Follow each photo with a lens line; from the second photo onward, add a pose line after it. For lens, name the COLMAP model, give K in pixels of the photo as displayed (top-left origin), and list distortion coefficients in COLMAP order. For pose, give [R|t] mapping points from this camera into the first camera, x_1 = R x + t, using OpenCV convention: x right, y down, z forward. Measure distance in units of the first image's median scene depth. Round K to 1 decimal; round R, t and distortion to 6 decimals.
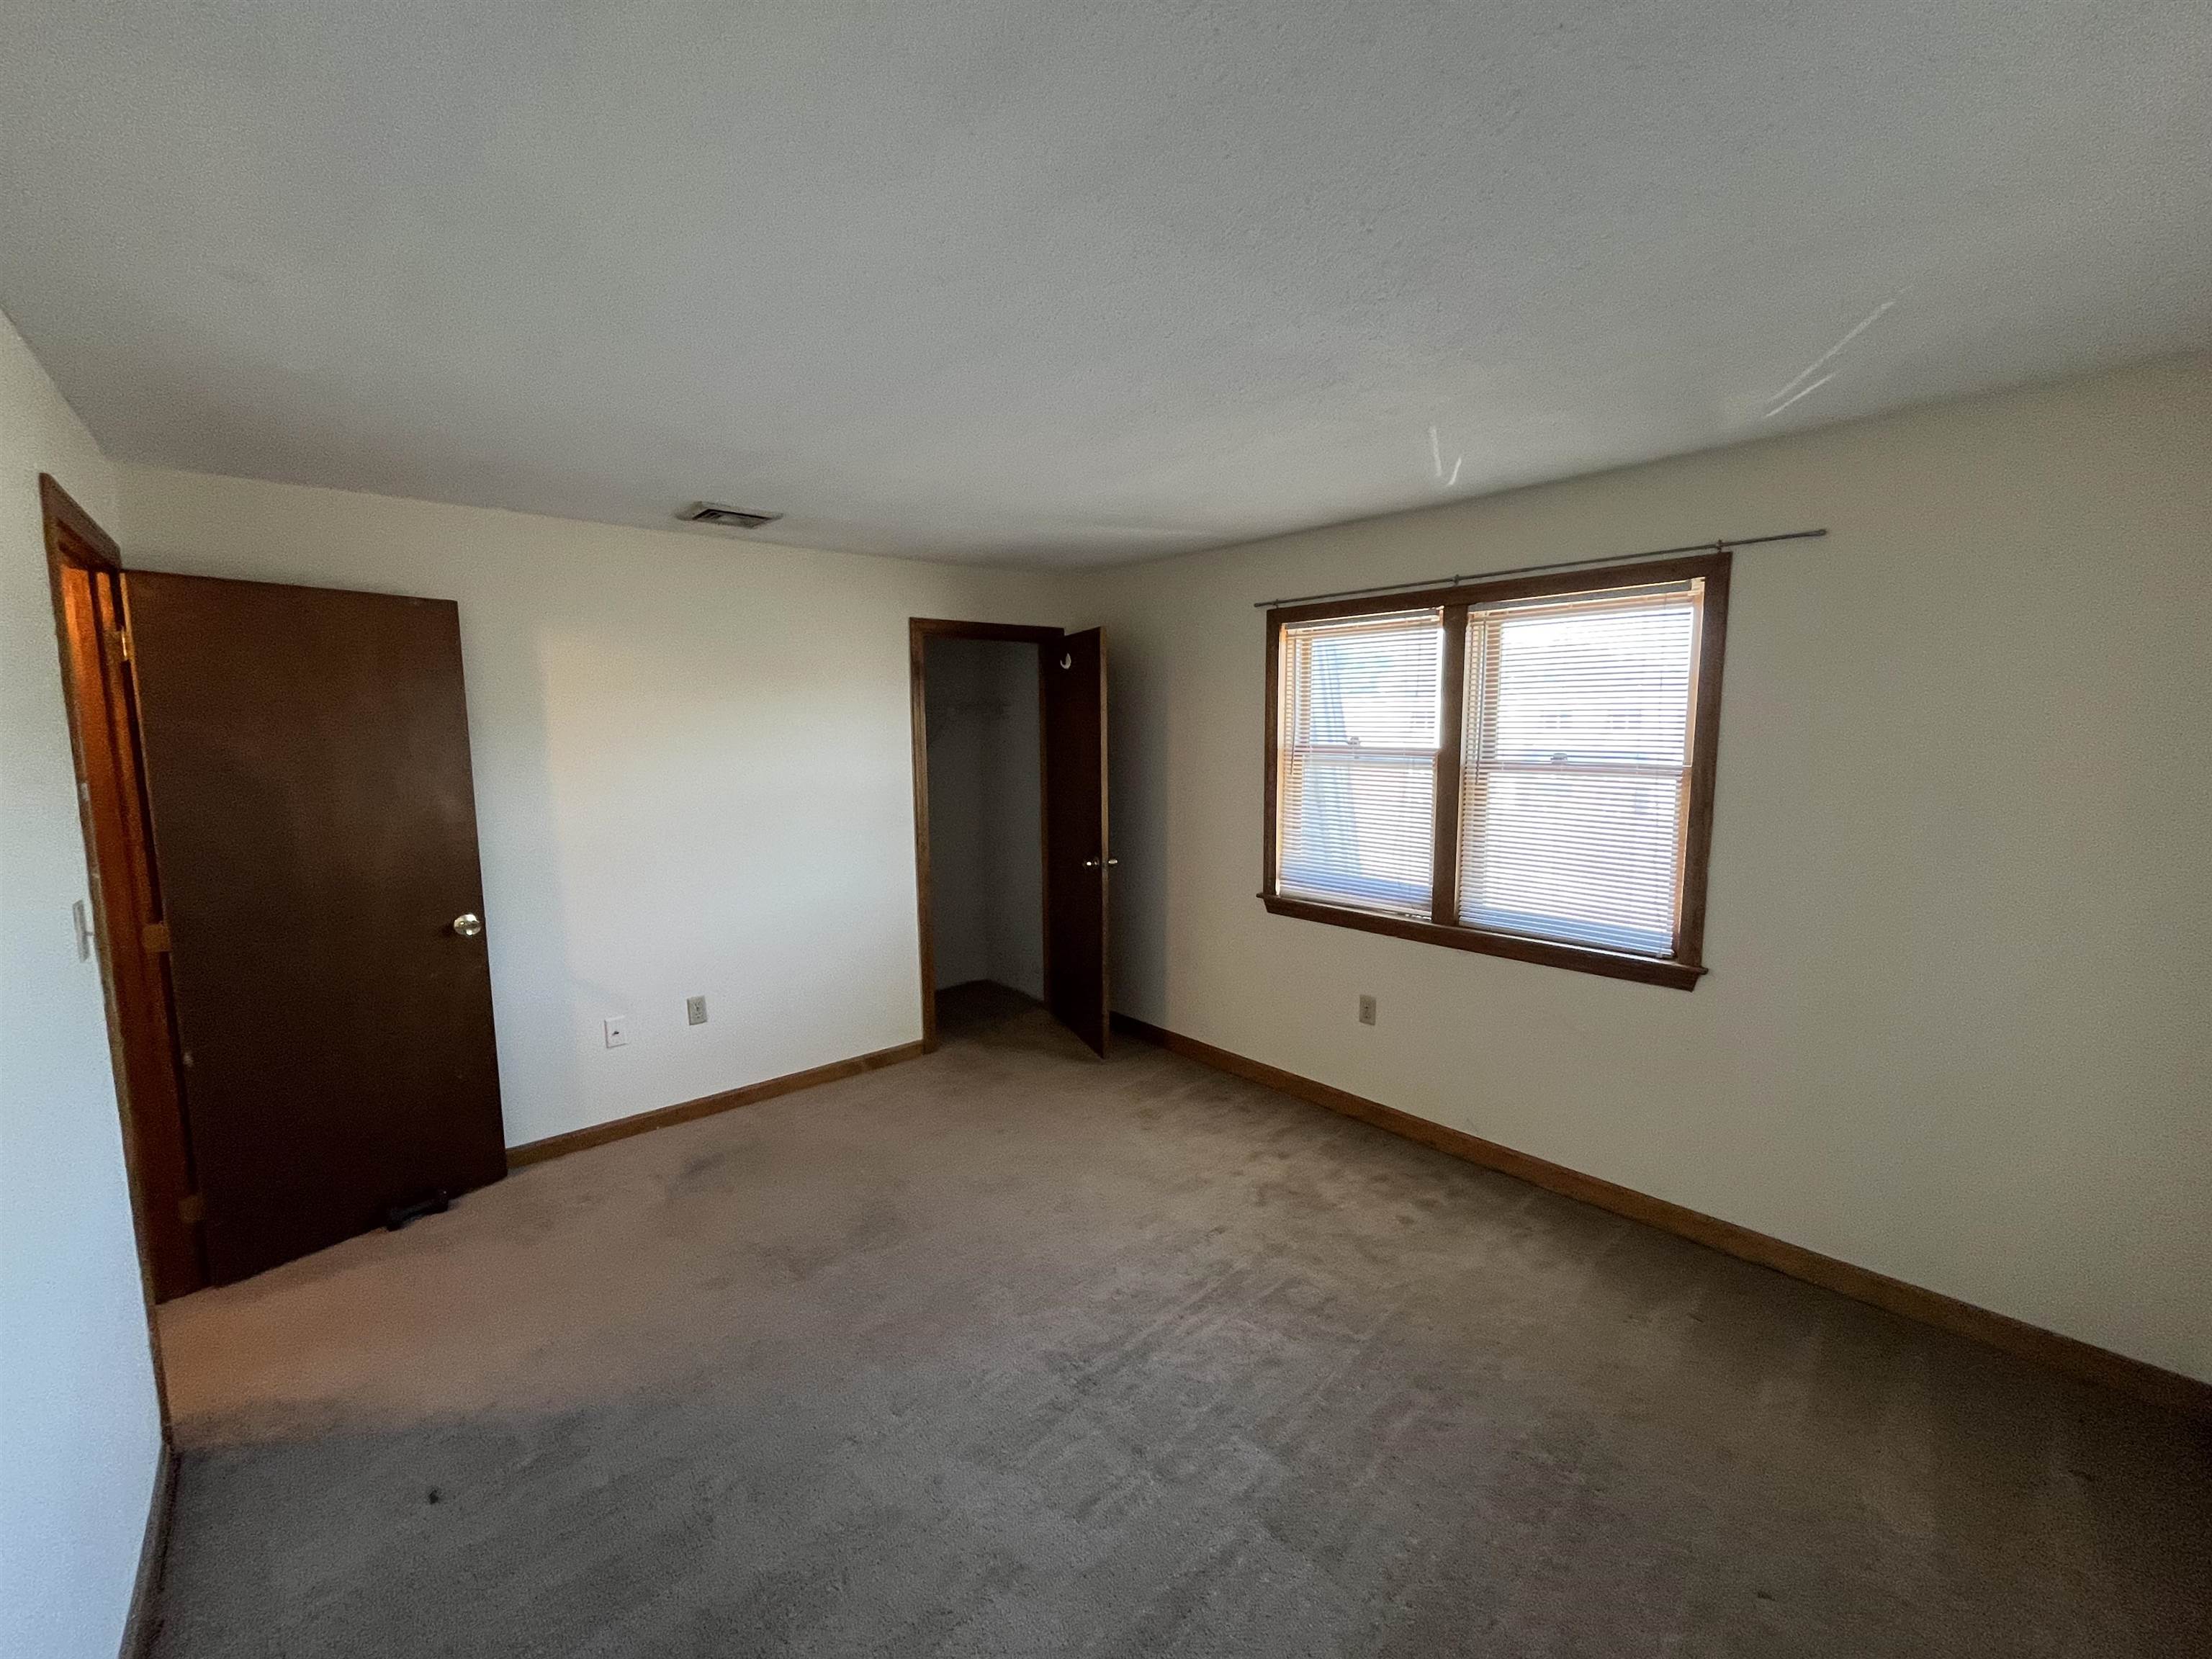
lens RADIAL K [[774.4, 0, 1105.6], [0, 774.4, 776.6], [0, 0, 1]] dist [0.017067, -0.000014]
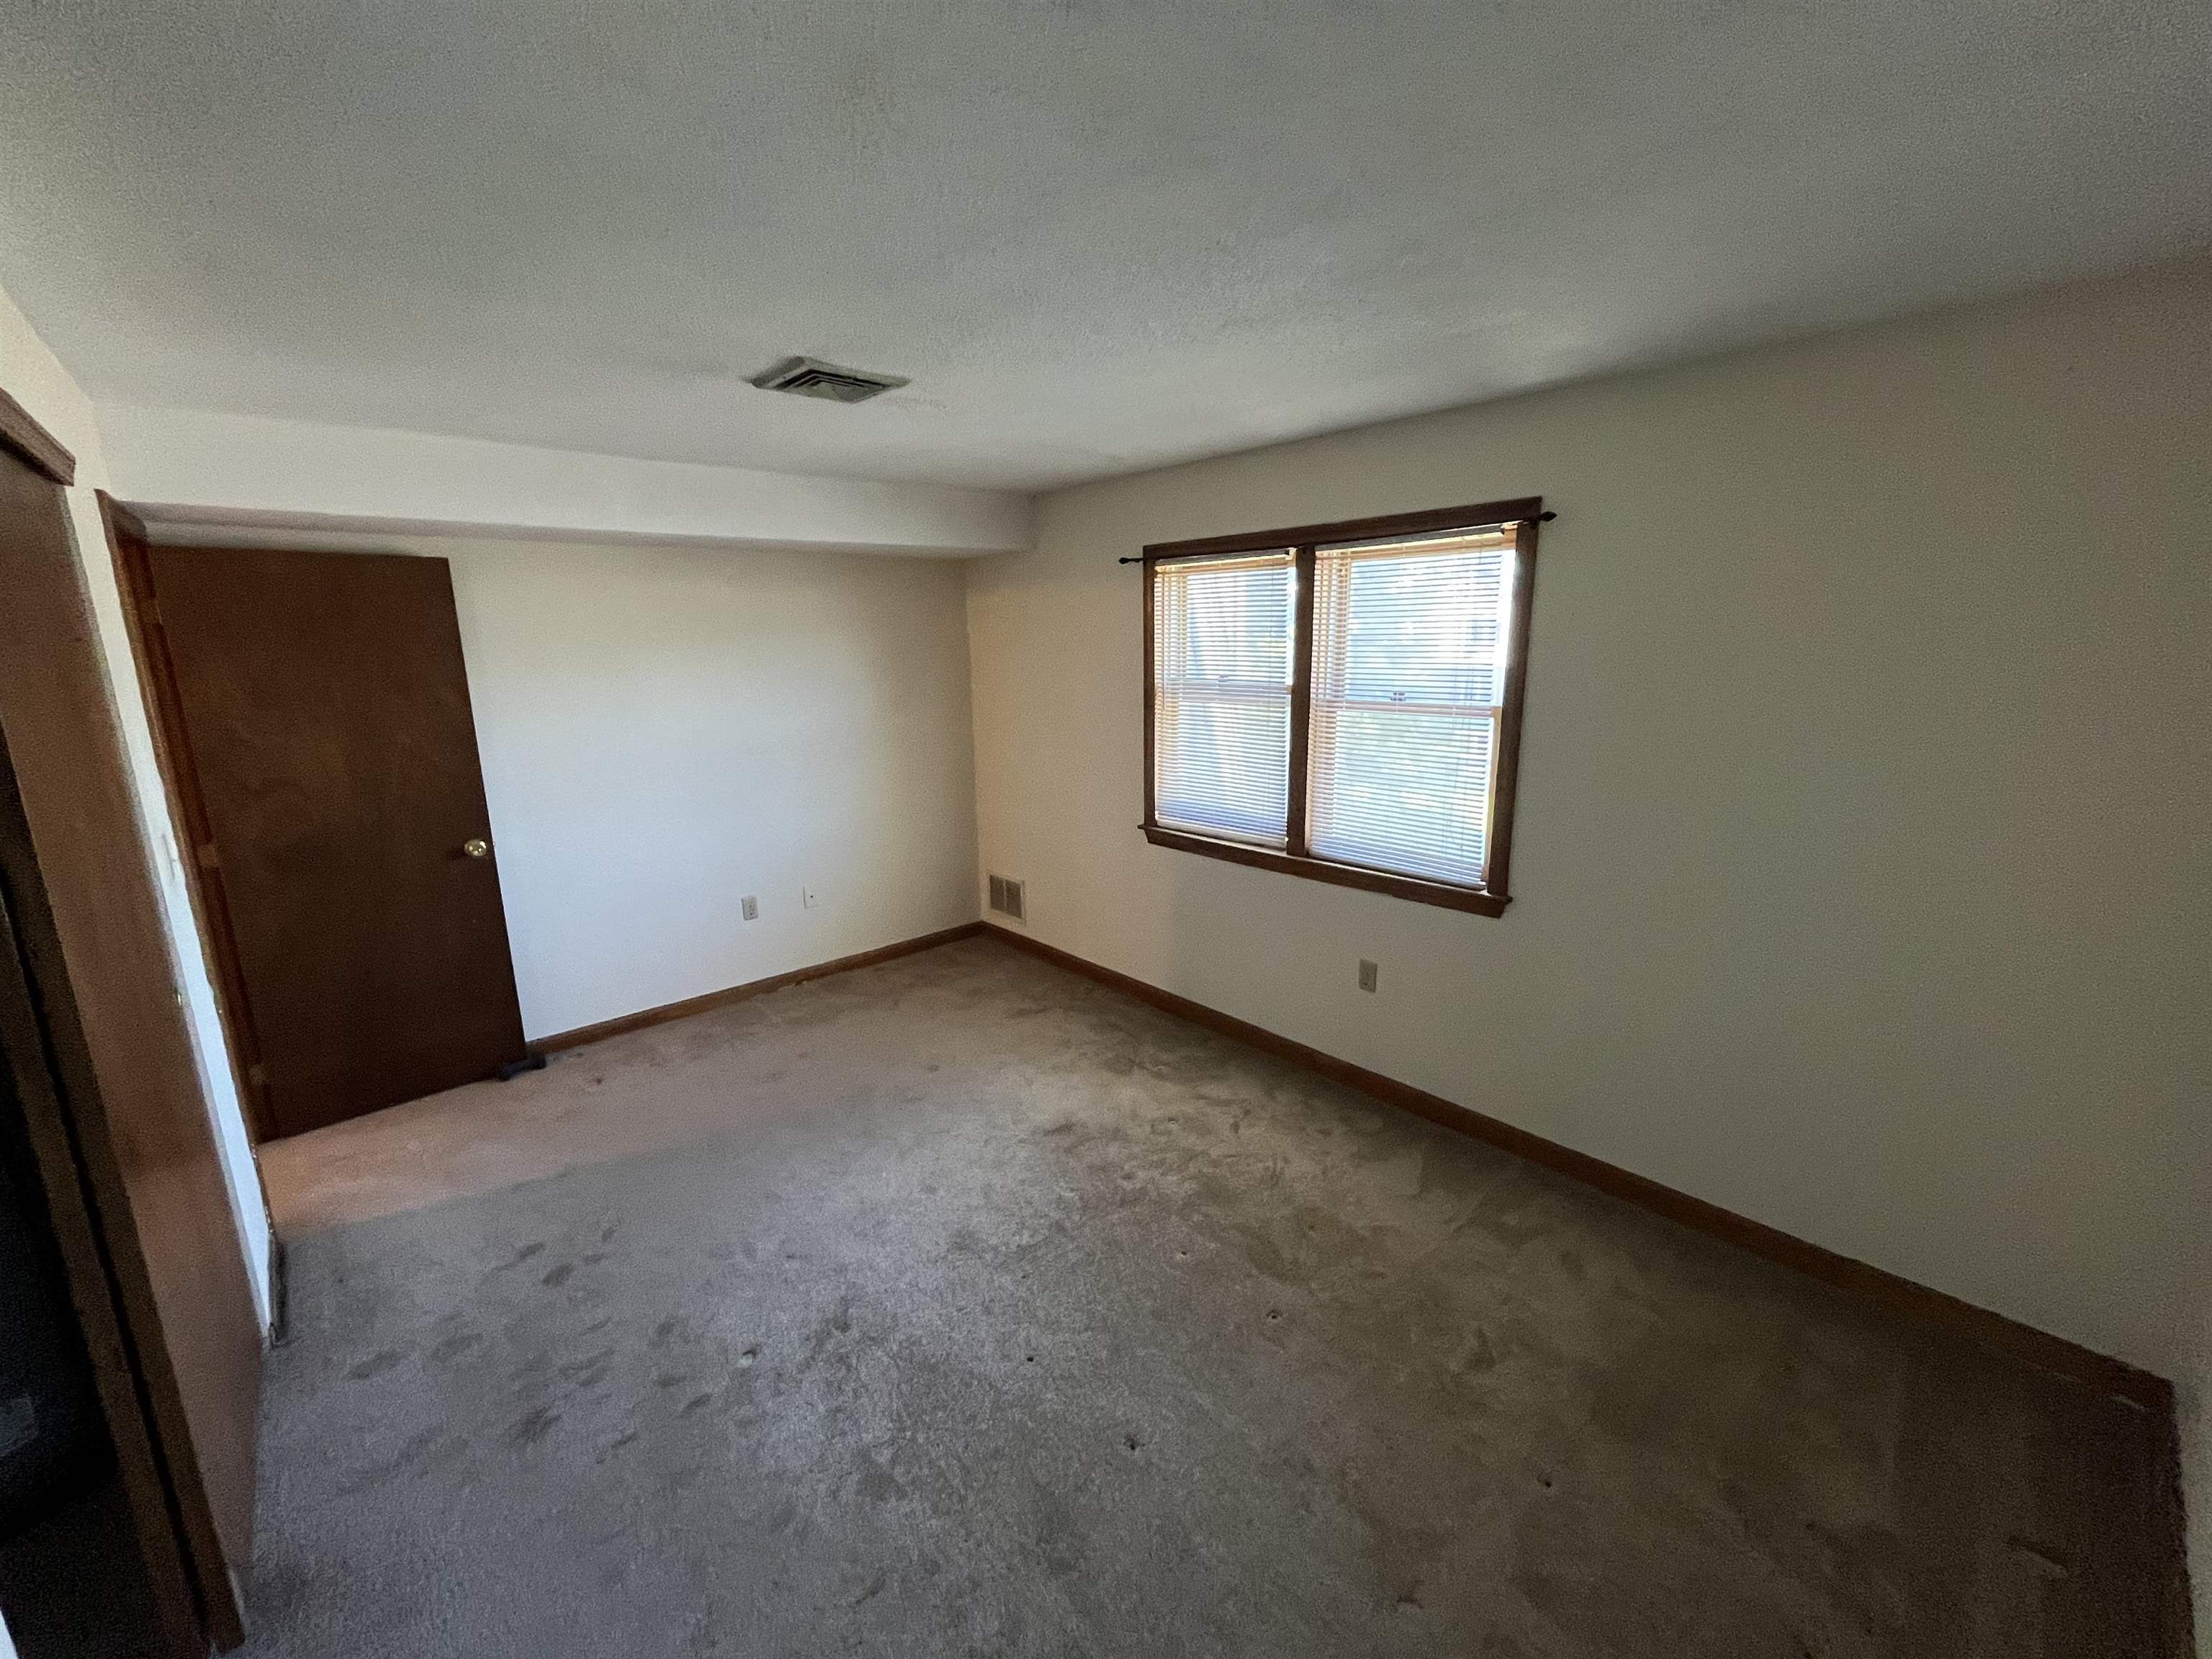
lens RADIAL K [[896.1, 0, 1106.0], [0, 896.1, 829.5], [0, 0, 1]] dist [0.000814, 0.000056]
pose [[0.995192, 0.025787, -0.094483, 0.300639], [-0.014061, 0.992340, 0.122737, 0.009811], [0.096924, -0.120819, 0.987931, -0.228567]]
